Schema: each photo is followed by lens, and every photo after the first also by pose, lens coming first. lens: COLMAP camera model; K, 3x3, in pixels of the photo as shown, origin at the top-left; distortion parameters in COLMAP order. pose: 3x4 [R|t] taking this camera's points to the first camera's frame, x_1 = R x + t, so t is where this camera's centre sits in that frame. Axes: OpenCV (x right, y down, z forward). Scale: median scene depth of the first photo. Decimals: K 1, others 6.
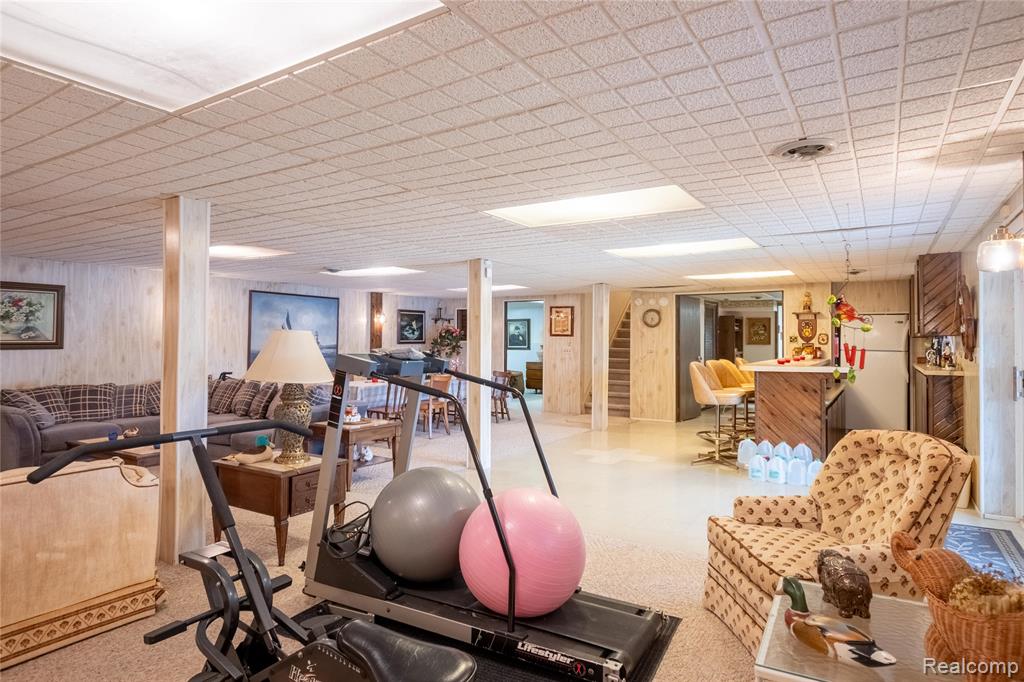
lens RADIAL K [[575.0, 0, 513.3], [0, 575.0, 335.3], [0, 0, 1]] dist [-0.000195, -0.000692]
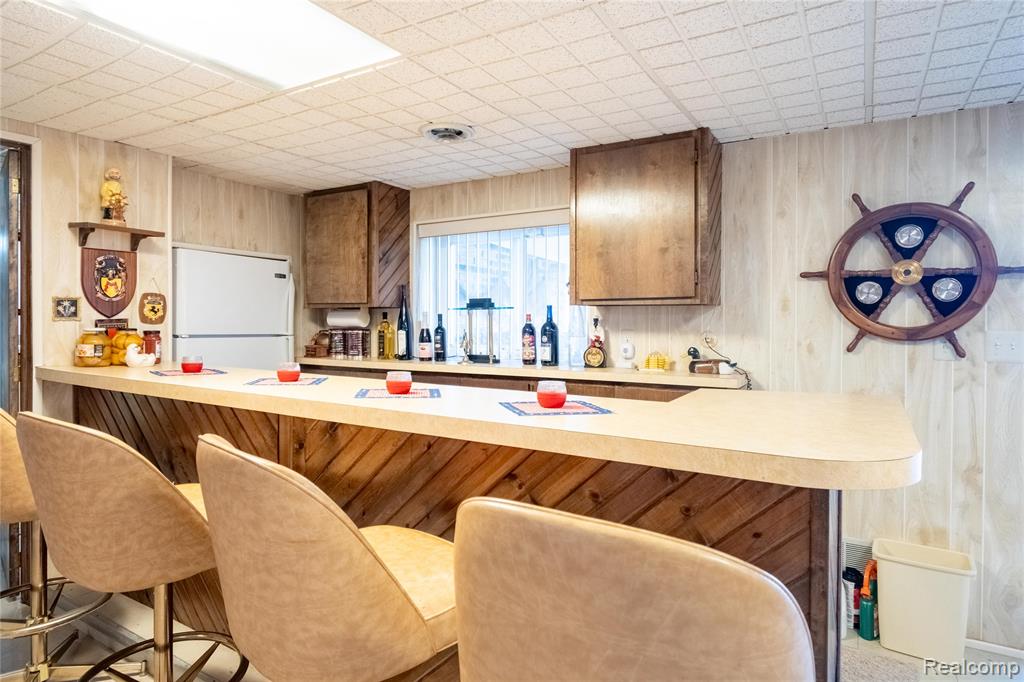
lens RADIAL K [[575.0, 0, 503.4], [0, 575.0, 327.5], [0, 0, 1]] dist [-0.000195, -0.000692]
pose [[-0.058633, -0.017979, 0.998118, 0.187319], [-0.011835, 0.999780, 0.017314, 0.011770], [-0.998209, -0.010797, -0.058833, 0.925922]]
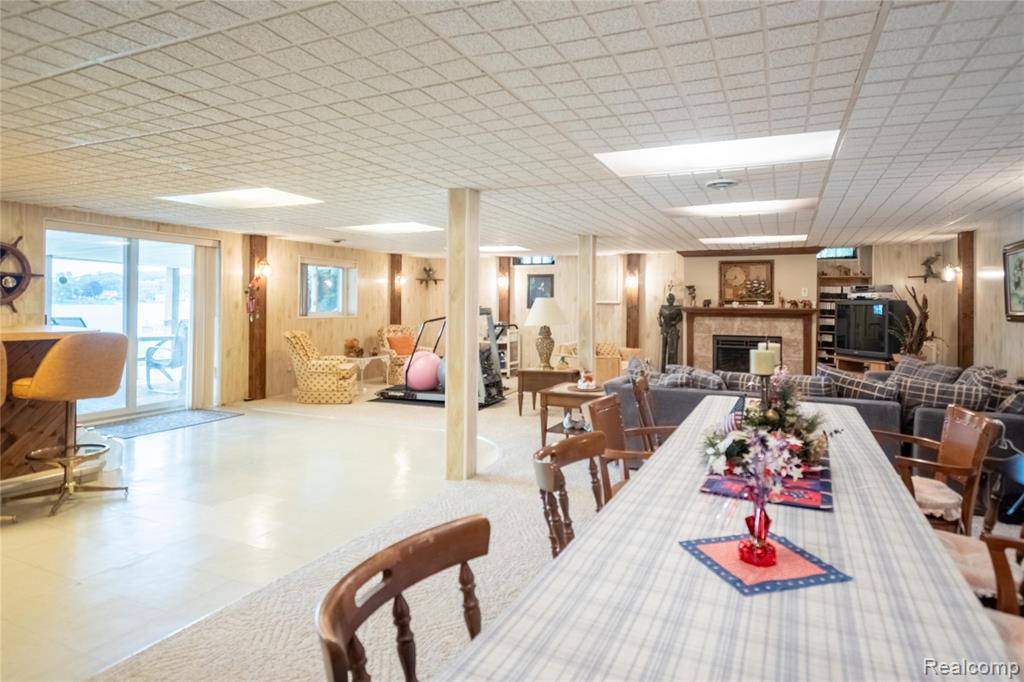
lens RADIAL K [[575.0, 0, 549.9], [0, 575.0, 308.9], [0, 0, 1]] dist [-0.000195, -0.000692]
pose [[-0.976251, -0.016377, -0.216024, -0.002954], [-0.016706, 0.999860, -0.000304, 0.015339], [0.215999, 0.003312, -0.976388, 1.491070]]
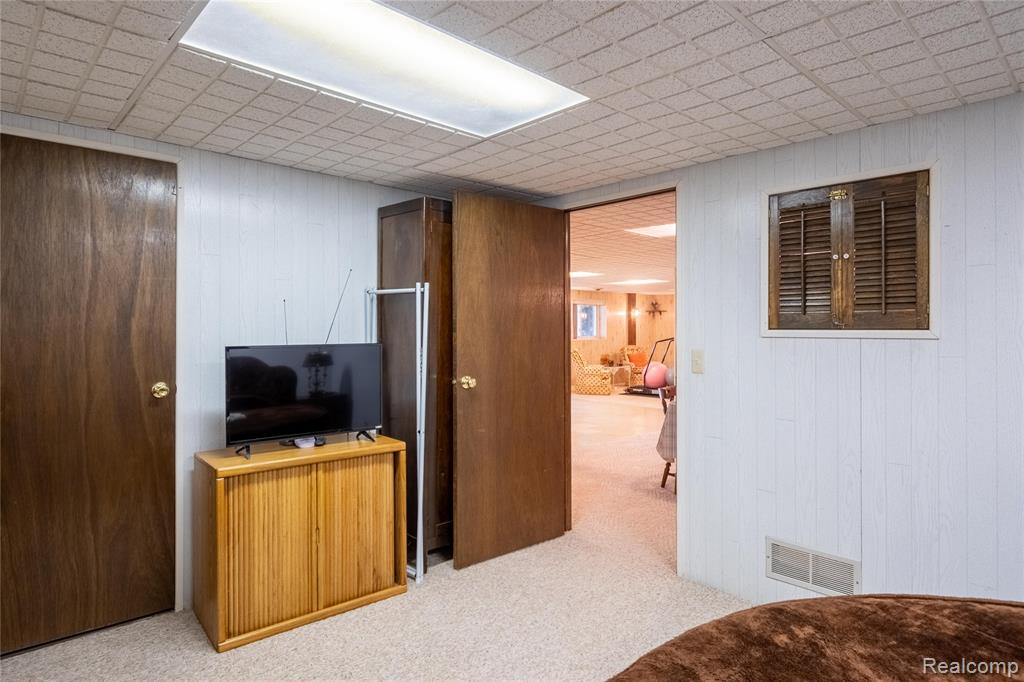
lens RADIAL K [[575.0, 0, 517.3], [0, 575.0, 341.7], [0, 0, 1]] dist [-0.000195, -0.000692]
pose [[-0.980494, -0.000432, 0.196550, 0.058936], [0.000629, 0.999986, 0.005339, 0.036976], [-0.196549, 0.005358, -0.980479, 1.978914]]
